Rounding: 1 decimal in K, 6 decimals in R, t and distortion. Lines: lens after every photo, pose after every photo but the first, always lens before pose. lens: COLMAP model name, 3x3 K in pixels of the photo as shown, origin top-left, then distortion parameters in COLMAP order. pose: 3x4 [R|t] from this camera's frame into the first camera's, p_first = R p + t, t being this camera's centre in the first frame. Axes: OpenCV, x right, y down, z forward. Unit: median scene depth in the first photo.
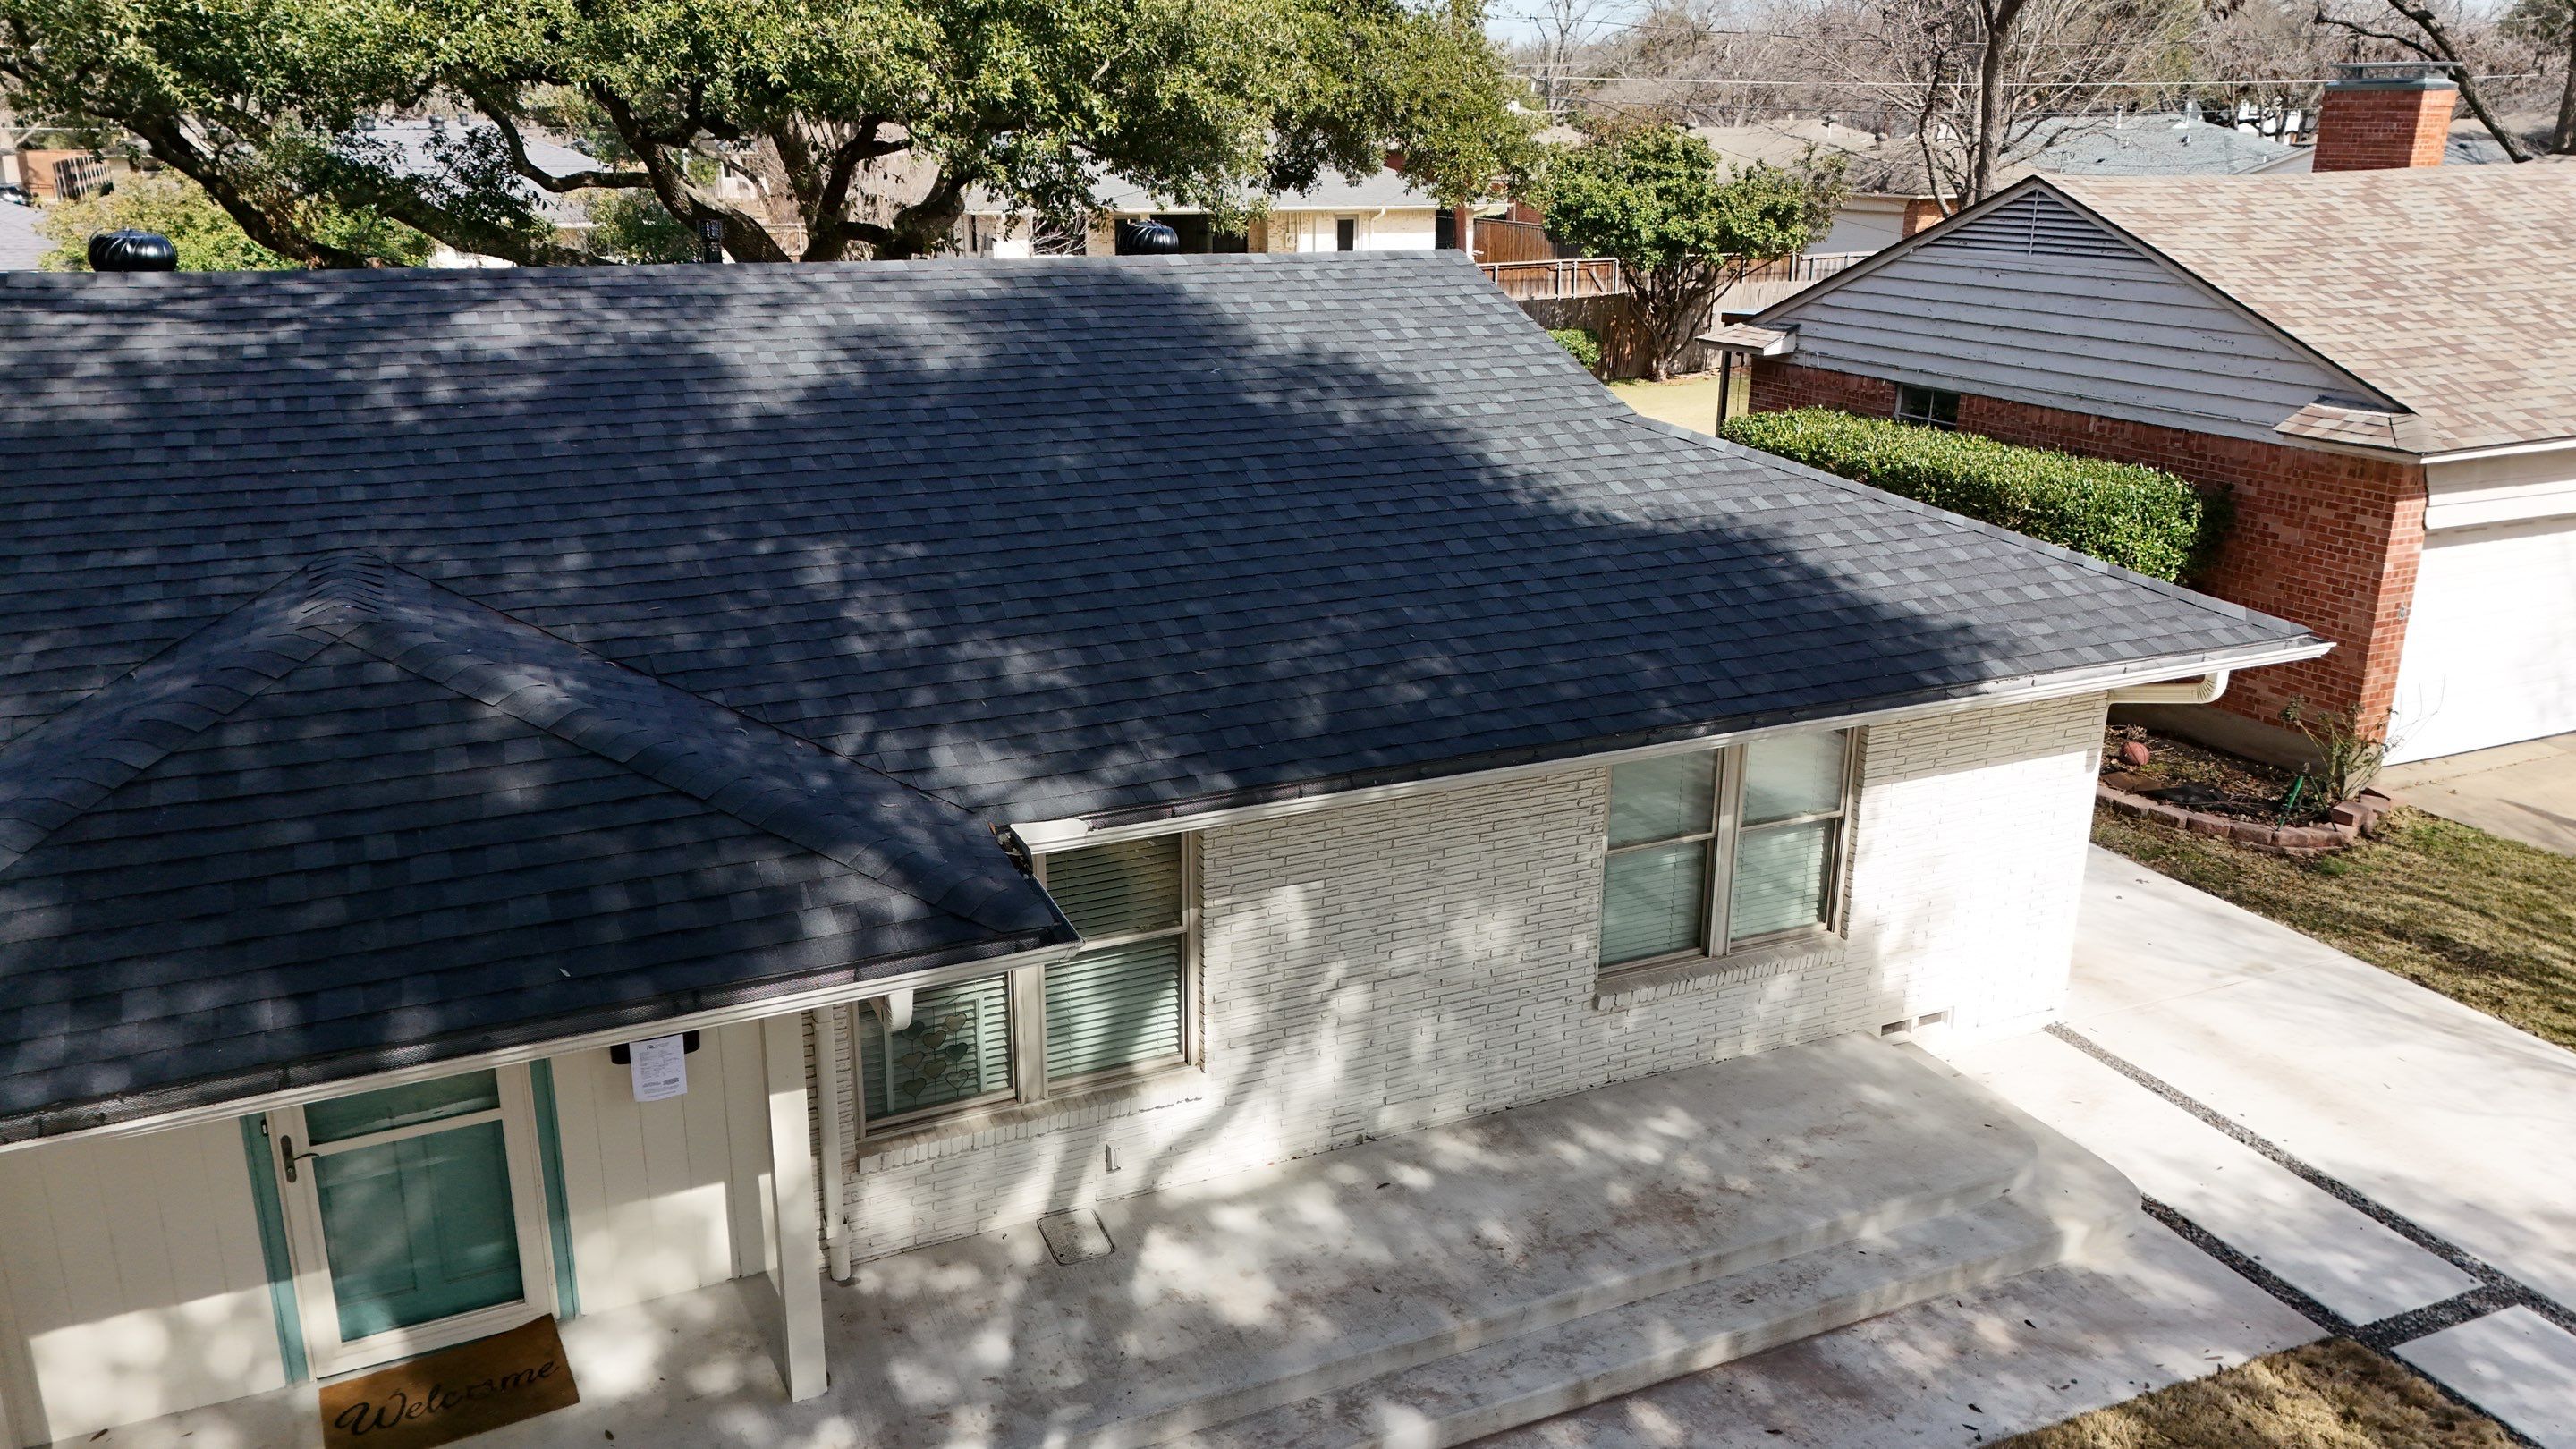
lens RADIAL K [[1860.4, 0, 1287.3], [0, 1860.4, 719.0], [0, 0, 1]] dist [0.046910, -0.031667]
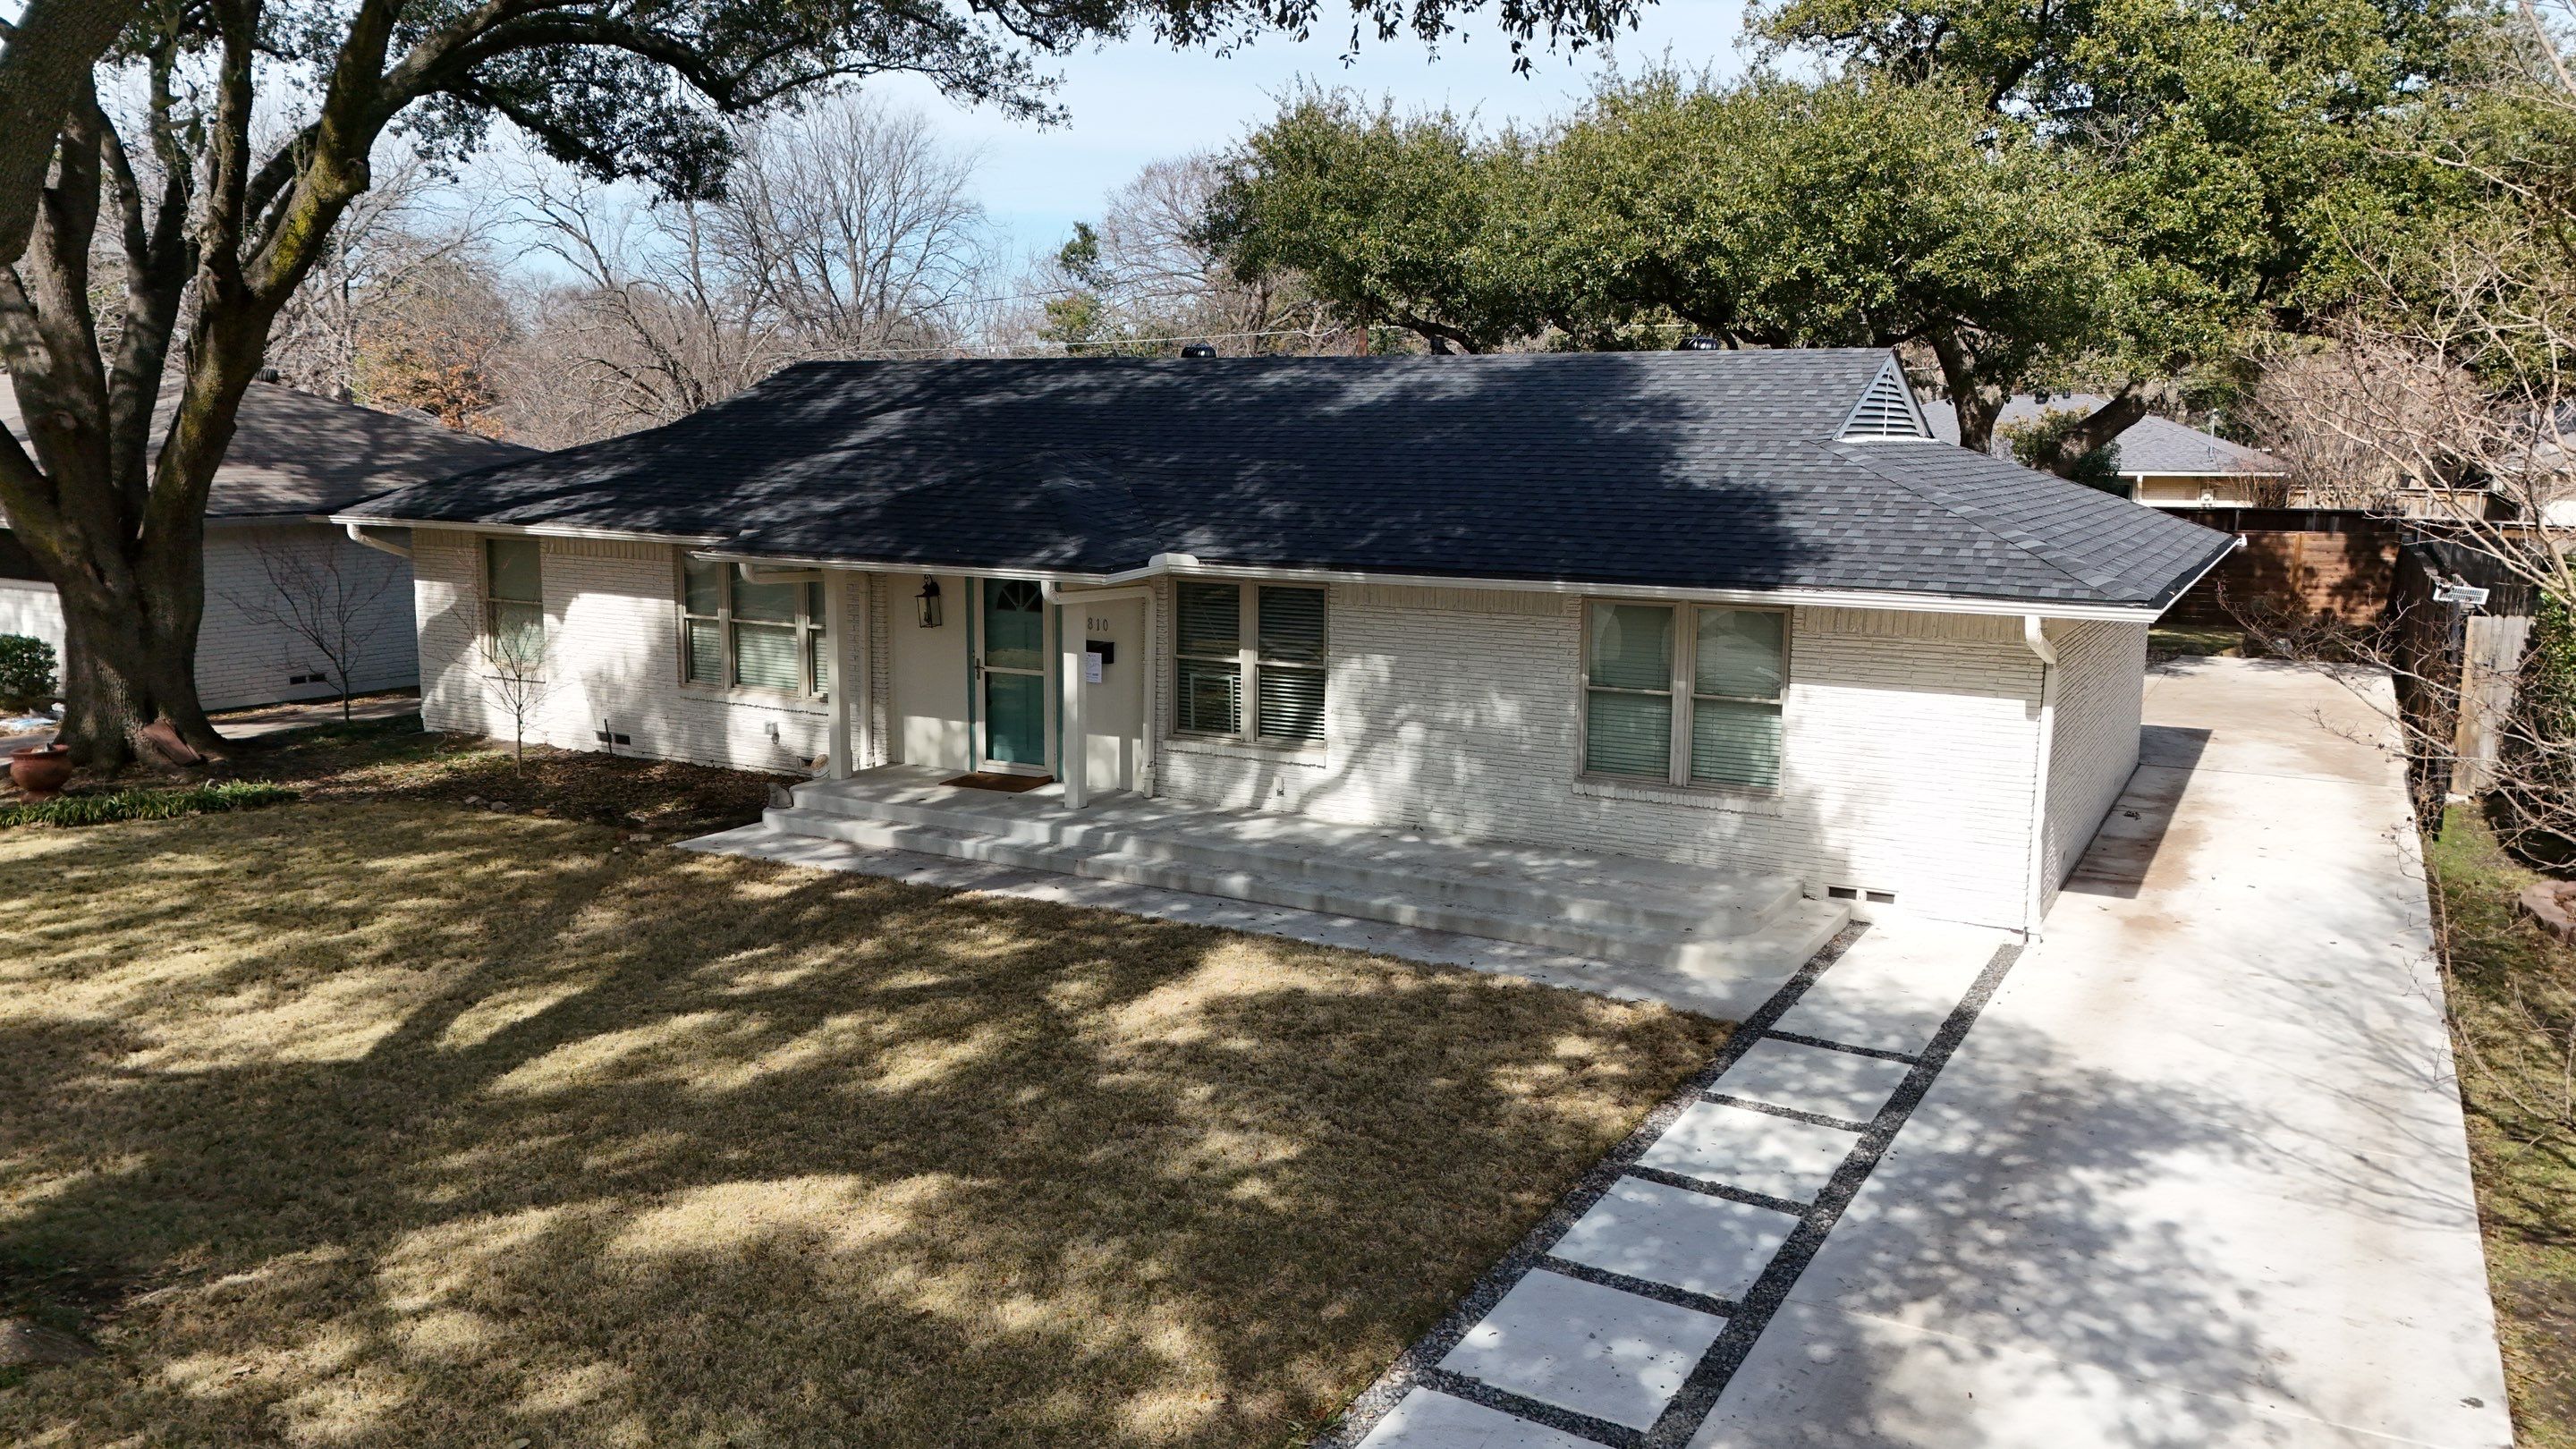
lens RADIAL K [[1860.4, 0, 1281.8], [0, 1860.4, 710.7], [0, 0, 1]] dist [0.046910, -0.031667]
pose [[0.584262, 0.118322, -0.802894, 1.440691], [-0.246535, 0.968439, -0.036683, 0.247686], [0.773214, 0.219374, 0.594992, -0.102161]]
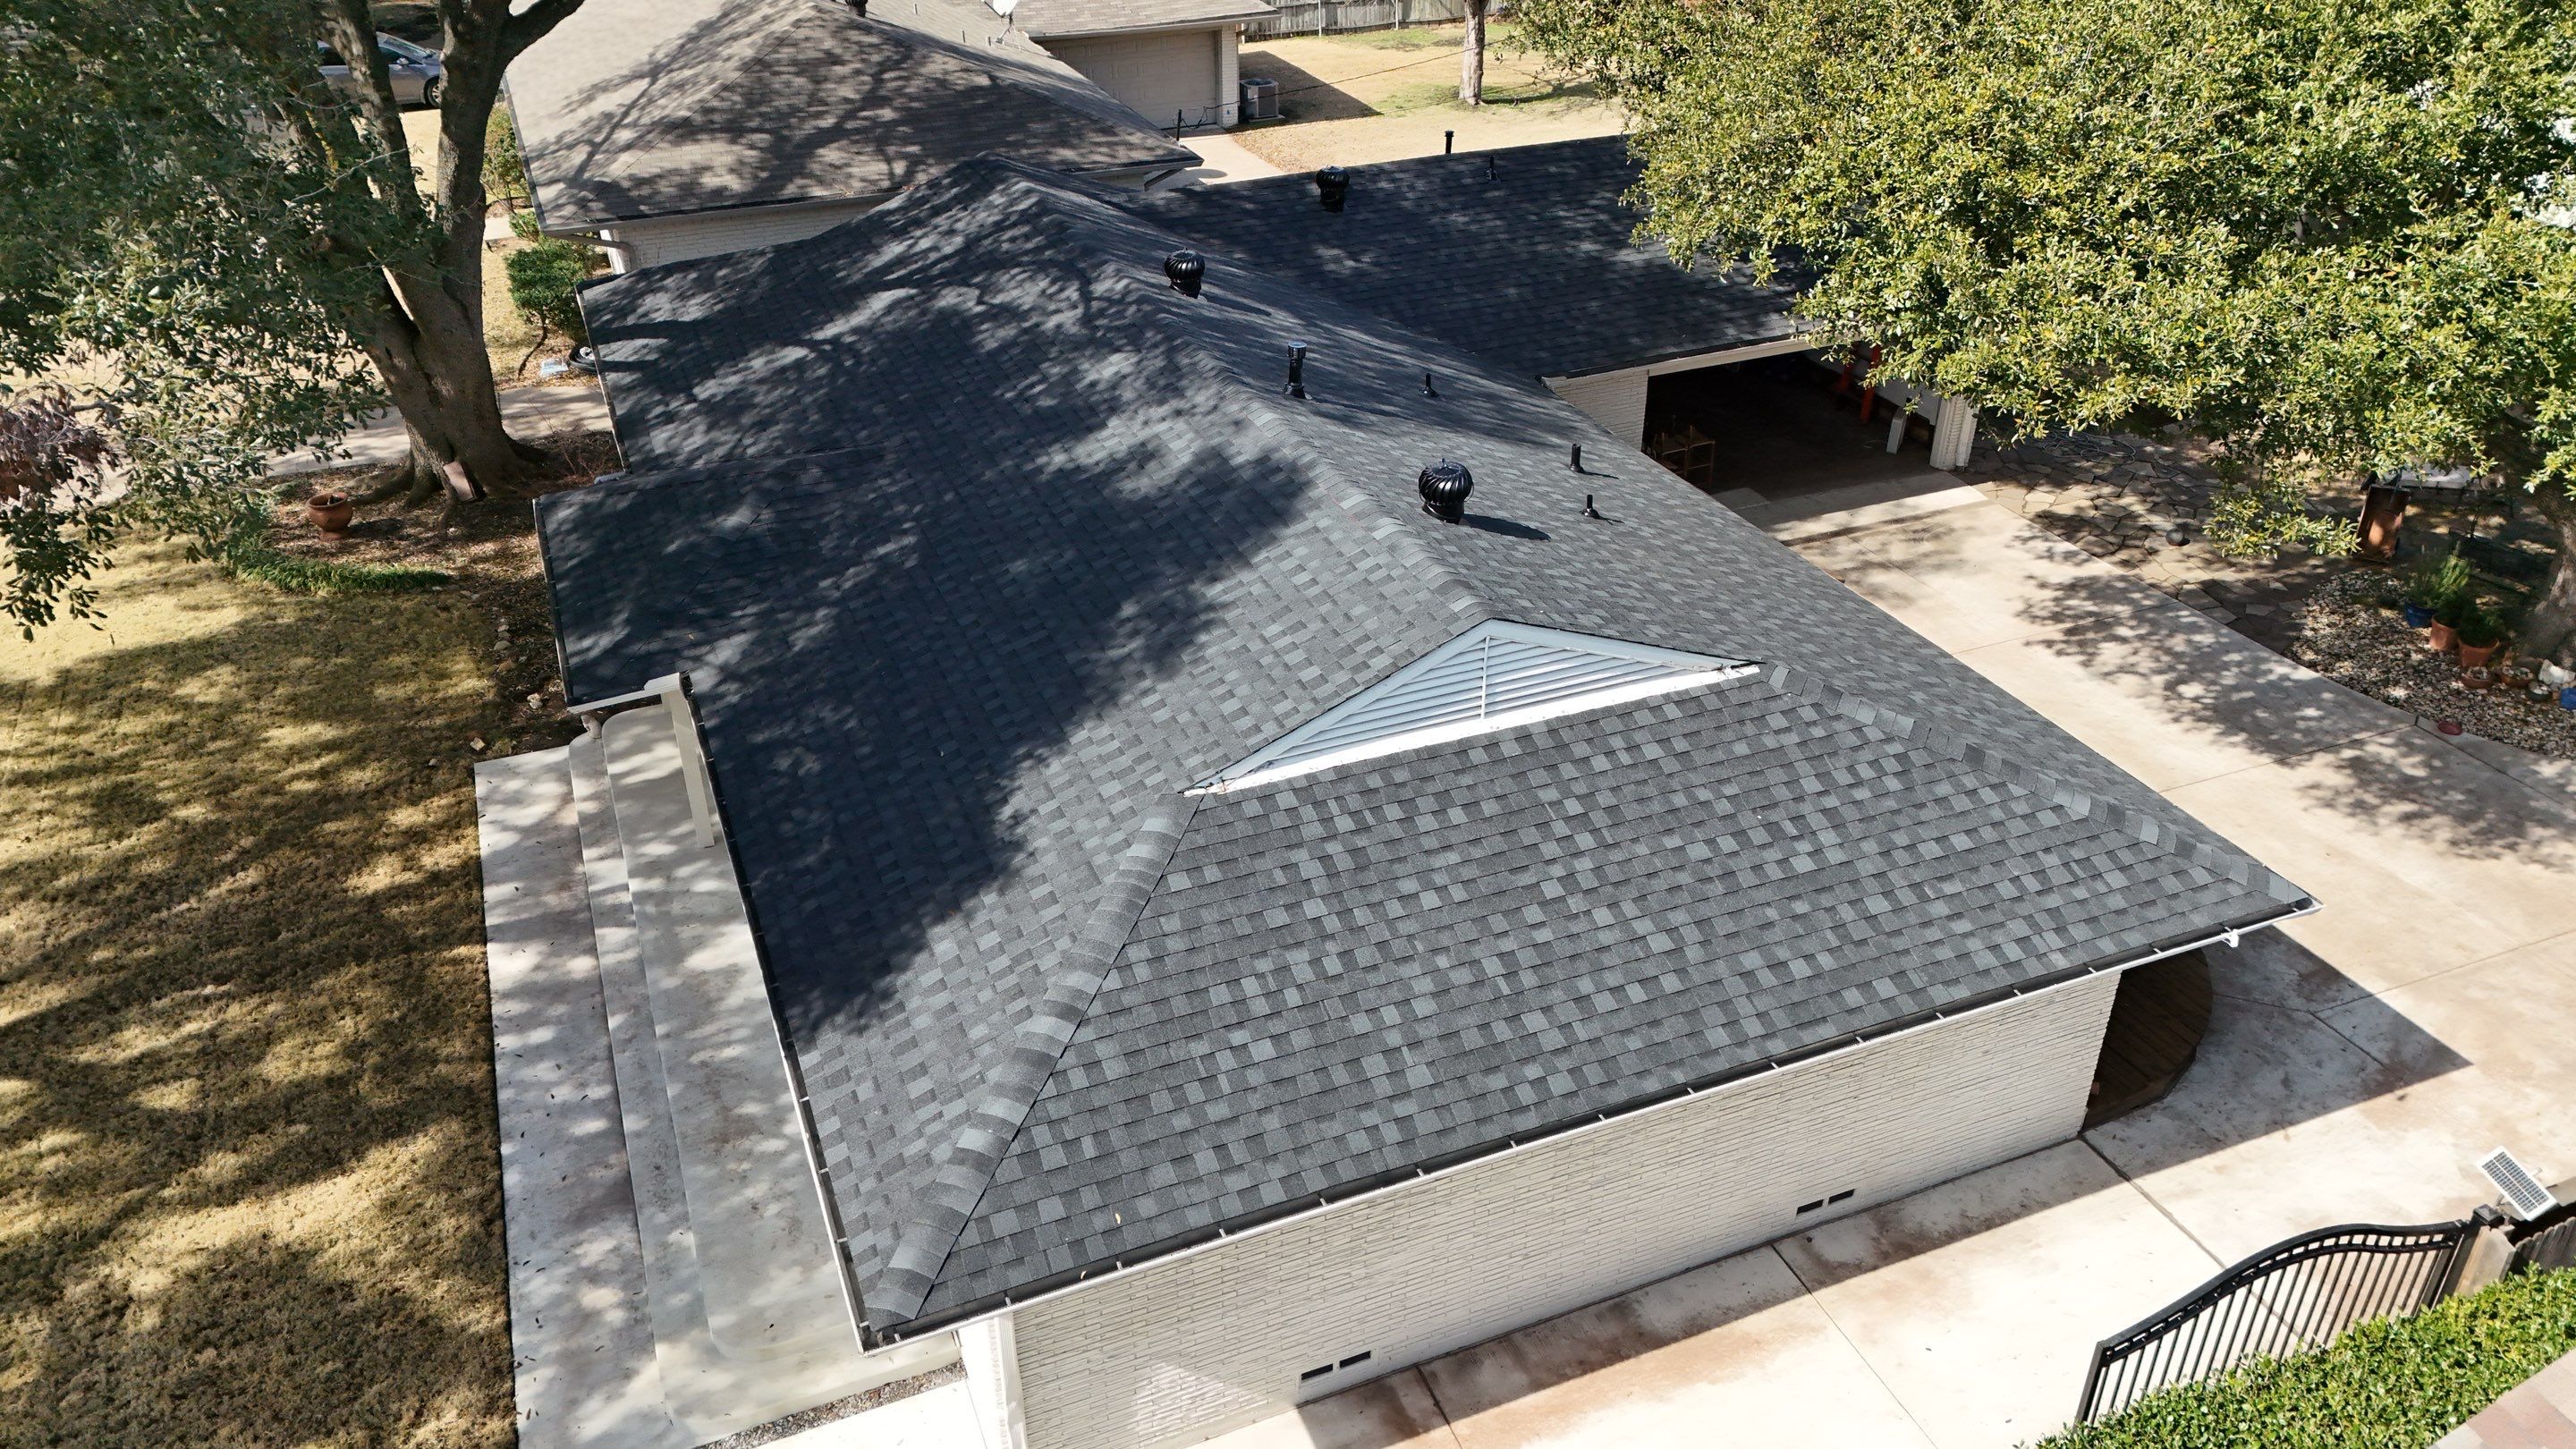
lens RADIAL K [[1860.4, 0, 1284.1], [0, 1860.4, 714.4], [0, 0, 1]] dist [0.046910, -0.031667]
pose [[-0.038863, 0.502656, -0.863613, 1.476770], [-0.303640, 0.817457, 0.489456, -1.009328], [0.951994, 0.281249, 0.120858, 1.238613]]
